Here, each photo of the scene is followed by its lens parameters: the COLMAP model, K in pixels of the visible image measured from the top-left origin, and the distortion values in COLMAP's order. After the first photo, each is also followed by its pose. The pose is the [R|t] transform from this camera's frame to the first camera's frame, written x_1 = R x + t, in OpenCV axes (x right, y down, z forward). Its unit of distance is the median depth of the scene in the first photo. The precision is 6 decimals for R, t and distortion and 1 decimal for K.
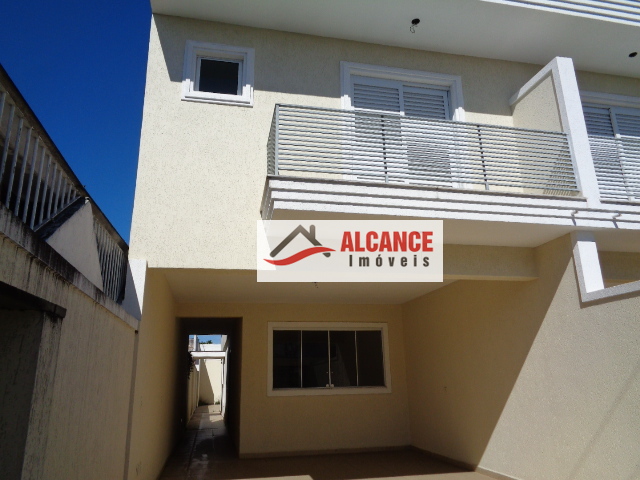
lens RADIAL K [[481.0, 0, 320.0], [0, 481.0, 240.0], [0, 0, 1]] dist [-0.000229, 0.006910]
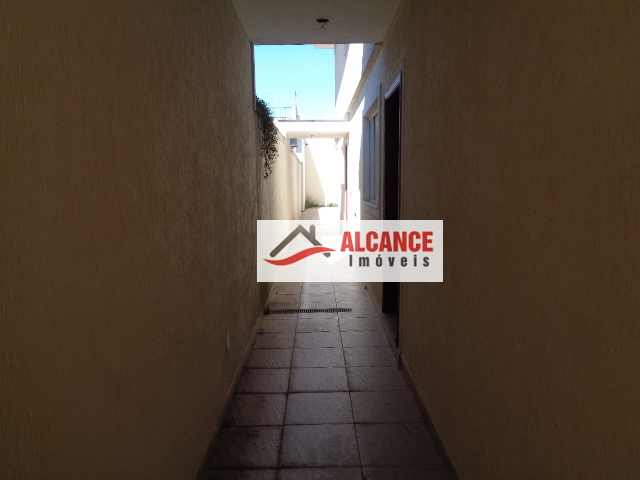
lens RADIAL K [[481.0, 0, 320.0], [0, 481.0, 240.0], [0, 0, 1]] dist [-0.000229, 0.006910]
pose [[0.977896, 0.041814, -0.204866, -0.082771], [0.045846, 0.913077, 0.405202, 0.098166], [0.204002, -0.405638, 0.890978, 0.350774]]
